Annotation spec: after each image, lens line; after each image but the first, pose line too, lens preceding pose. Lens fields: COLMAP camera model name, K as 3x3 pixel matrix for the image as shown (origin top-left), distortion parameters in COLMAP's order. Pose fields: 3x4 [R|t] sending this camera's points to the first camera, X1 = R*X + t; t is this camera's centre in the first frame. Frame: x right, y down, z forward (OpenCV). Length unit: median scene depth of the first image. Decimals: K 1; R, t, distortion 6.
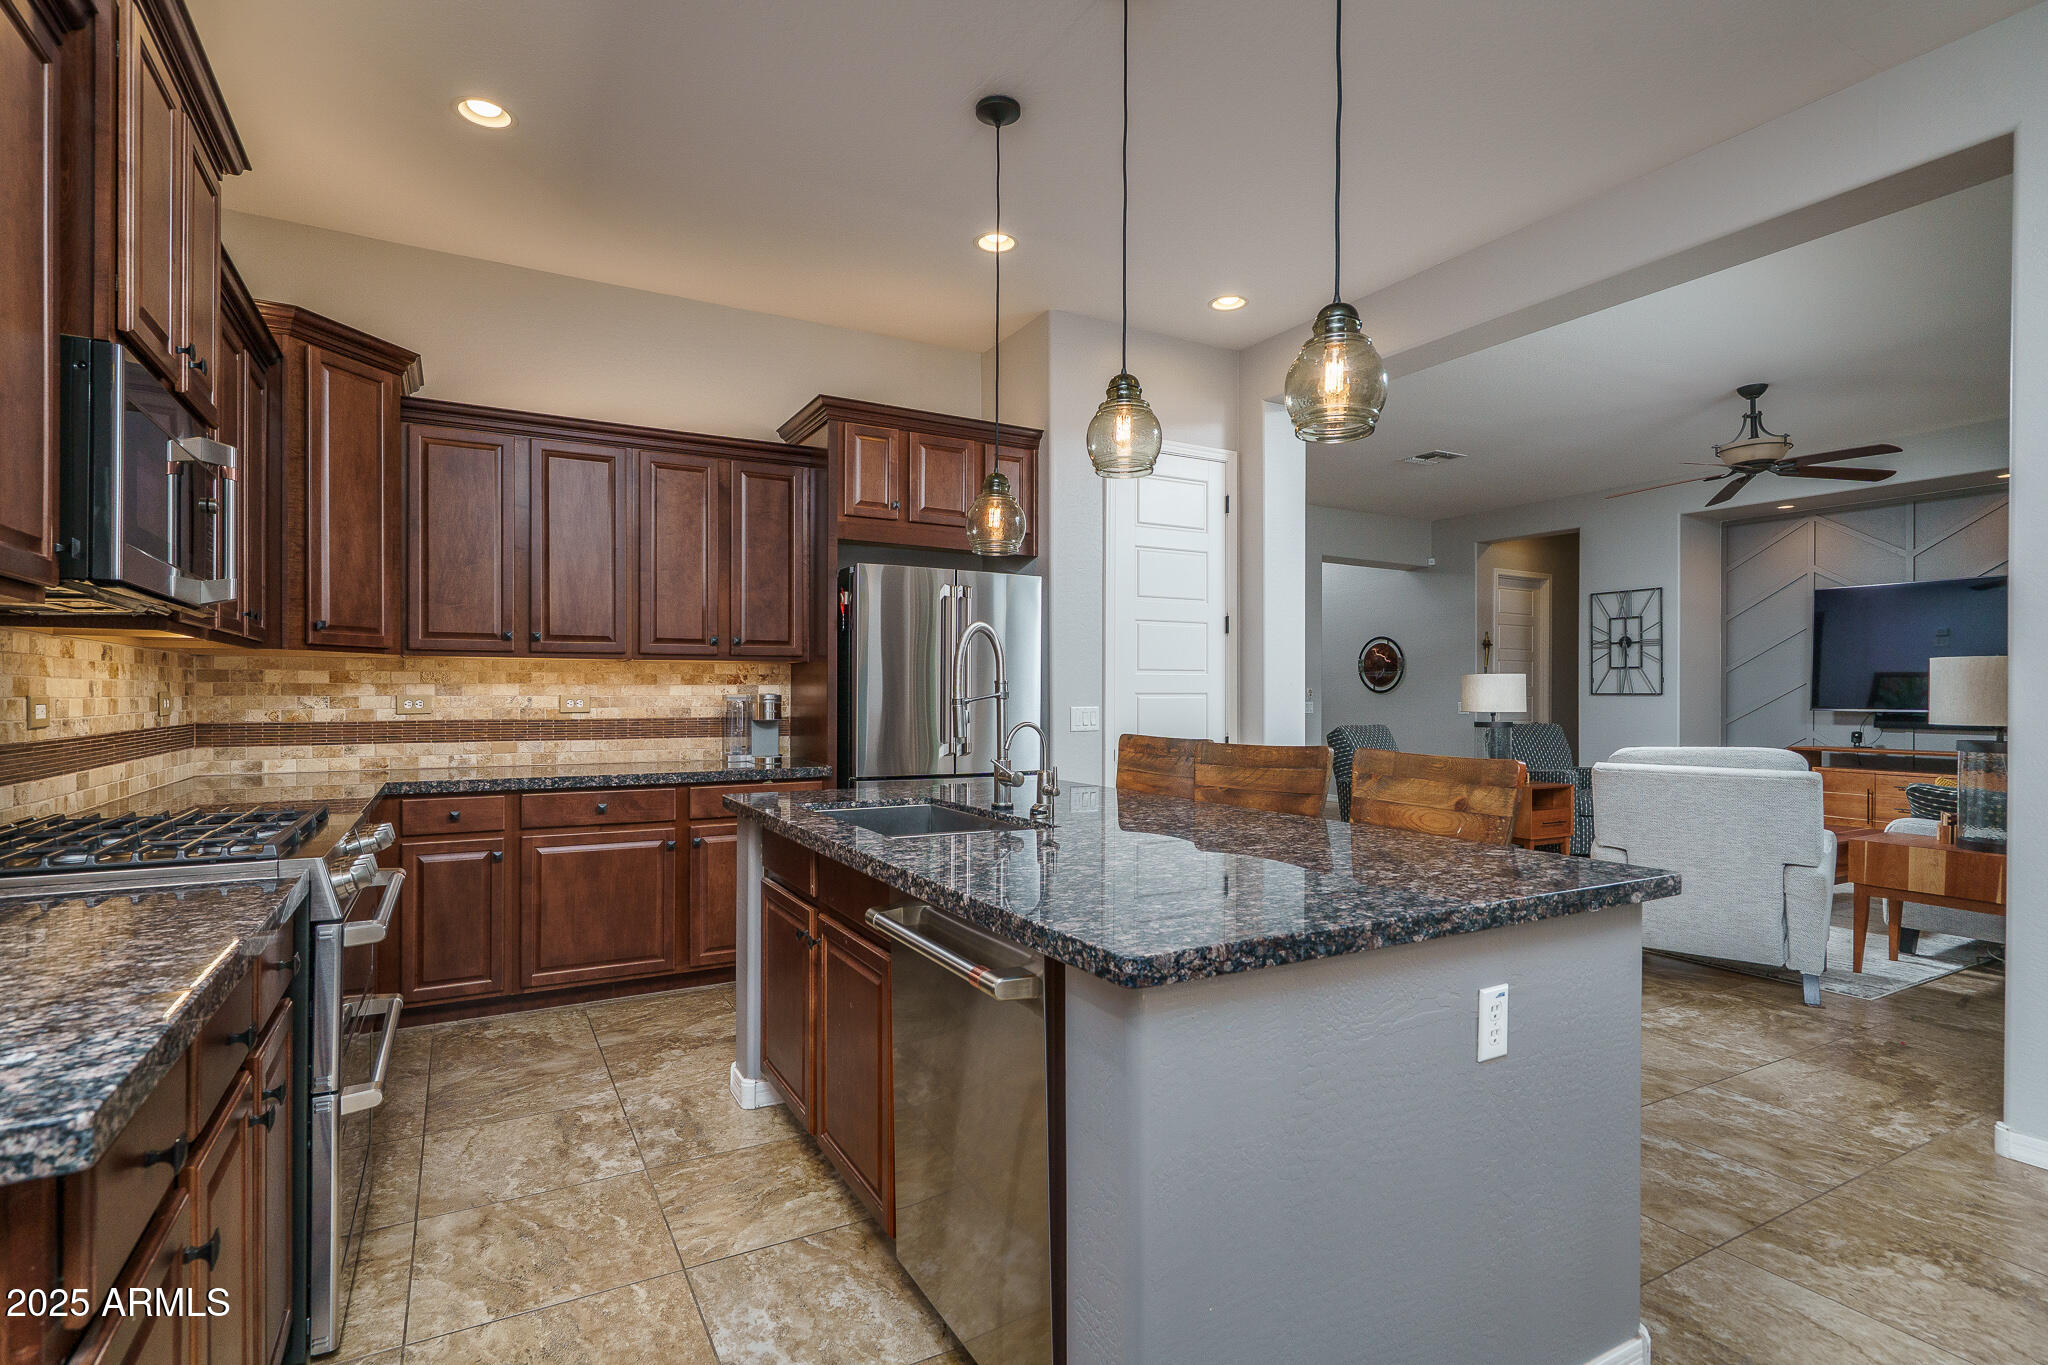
lens RADIAL K [[987.1, 0, 1024.0], [0, 987.1, 682.5], [0, 0, 1]] dist [0.002967, 0.000255]
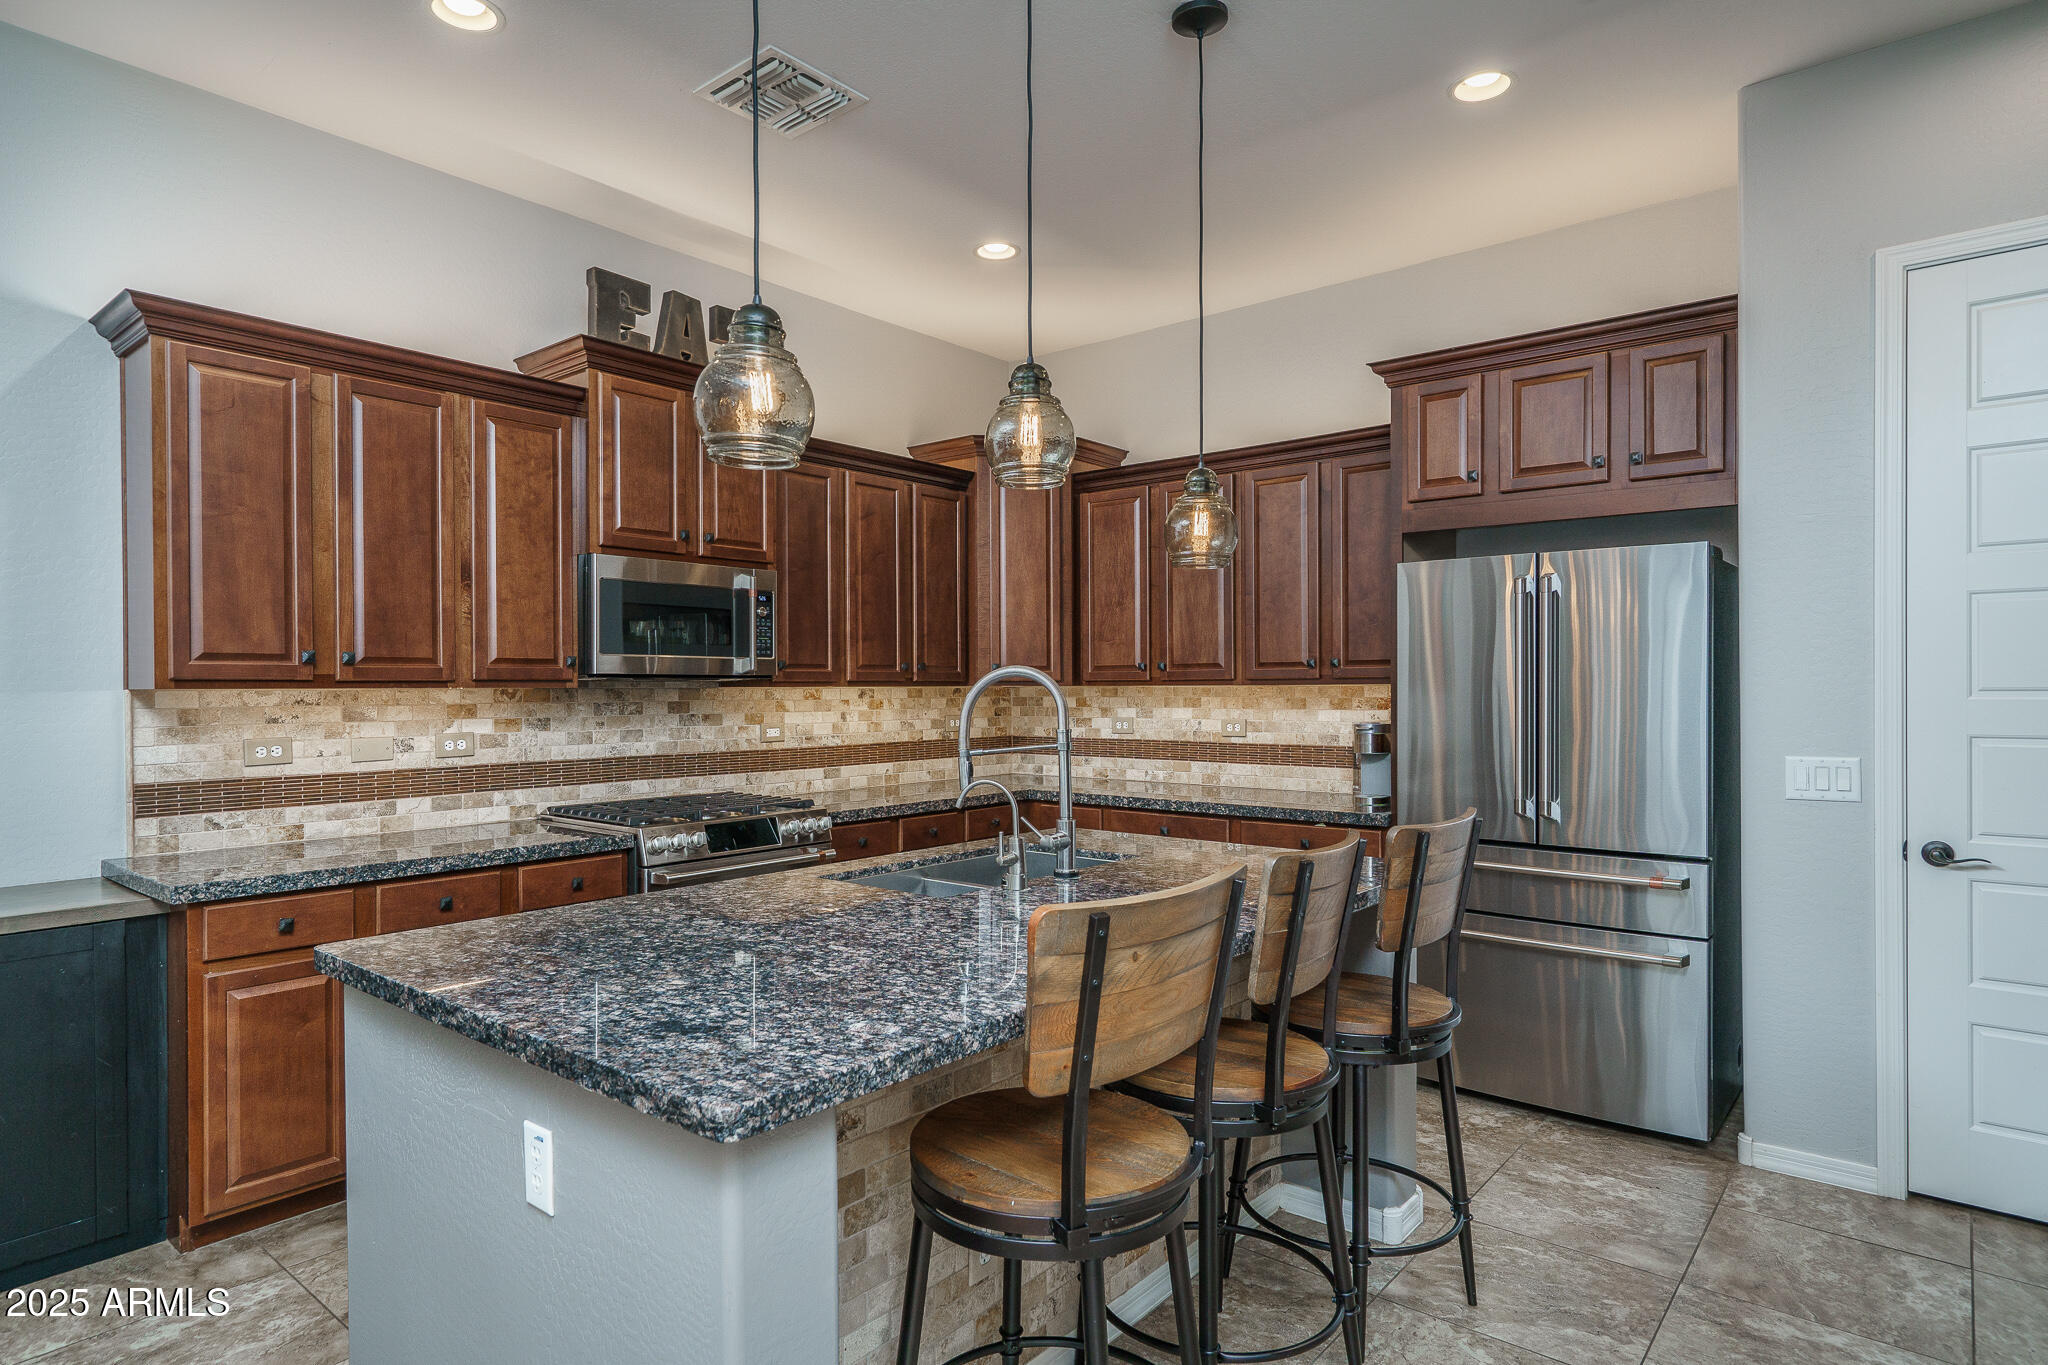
lens RADIAL K [[1132.0, 0, 1024.0], [0, 1132.0, 682.5], [0, 0, 1]] dist [-0.003199, -0.000161]
pose [[0.358137, -0.006464, -0.933647, 0.579281], [0.014304, 0.999897, -0.001436, -0.027596], [0.933560, -0.012841, 0.358192, 0.389051]]
